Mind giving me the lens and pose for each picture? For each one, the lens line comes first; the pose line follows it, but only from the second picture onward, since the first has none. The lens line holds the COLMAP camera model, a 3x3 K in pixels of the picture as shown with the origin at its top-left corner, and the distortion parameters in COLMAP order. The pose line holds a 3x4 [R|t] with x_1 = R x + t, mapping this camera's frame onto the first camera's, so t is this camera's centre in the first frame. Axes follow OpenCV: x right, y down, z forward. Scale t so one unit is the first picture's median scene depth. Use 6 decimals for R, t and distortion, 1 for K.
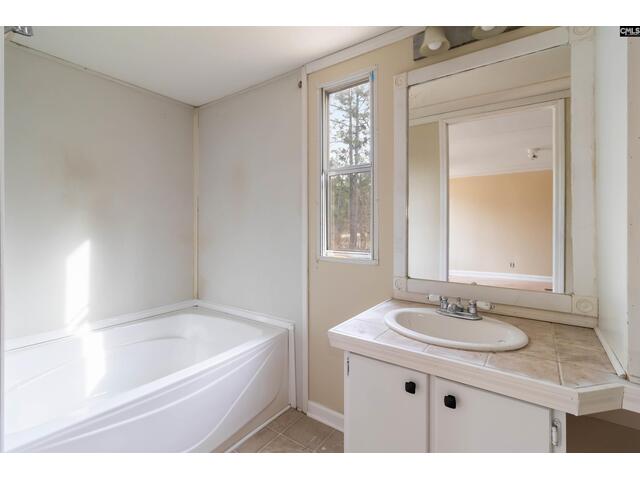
lens RADIAL K [[301.3, 0, 321.4], [0, 301.3, 232.1], [0, 0, 1]] dist [0.002274, 0.000288]
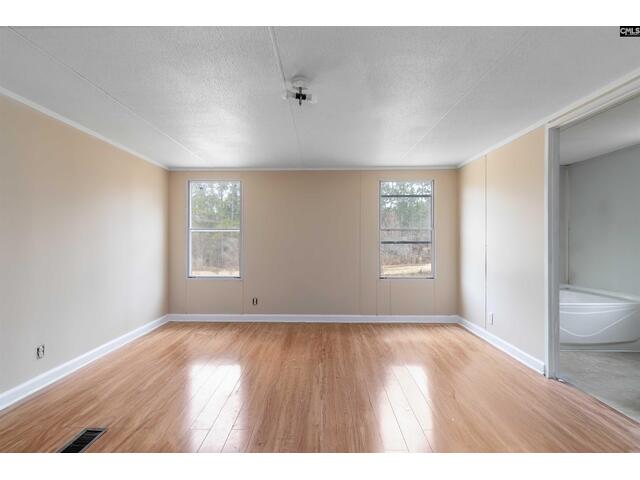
lens RADIAL K [[310.2, 0, 320.0], [0, 310.2, 240.0], [0, 0, 1]] dist [0.000818, 0.000183]
pose [[0.577872, 0.004013, -0.816118, 0.328819], [-0.015646, 0.999859, -0.006163, 0.030534], [0.815978, 0.016330, 0.577853, -1.956211]]
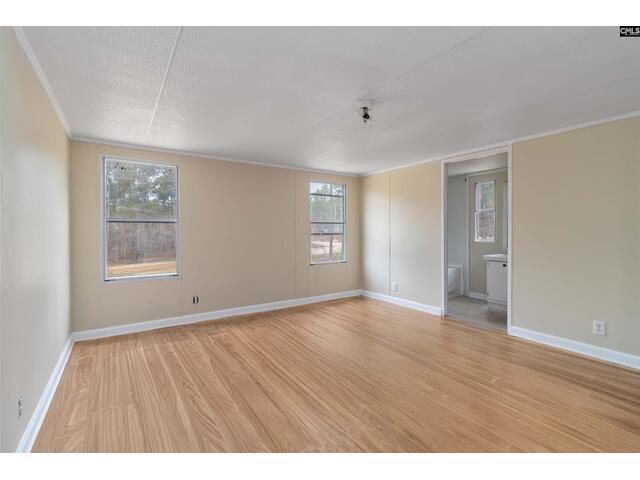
lens RADIAL K [[301.3, 0, 321.4], [0, 301.3, 232.1], [0, 0, 1]] dist [0.002274, 0.000288]
pose [[0.947205, 0.001600, -0.320625, -0.613882], [-0.005799, 0.999909, -0.012143, 0.043607], [0.320576, 0.013361, 0.947129, -2.939376]]
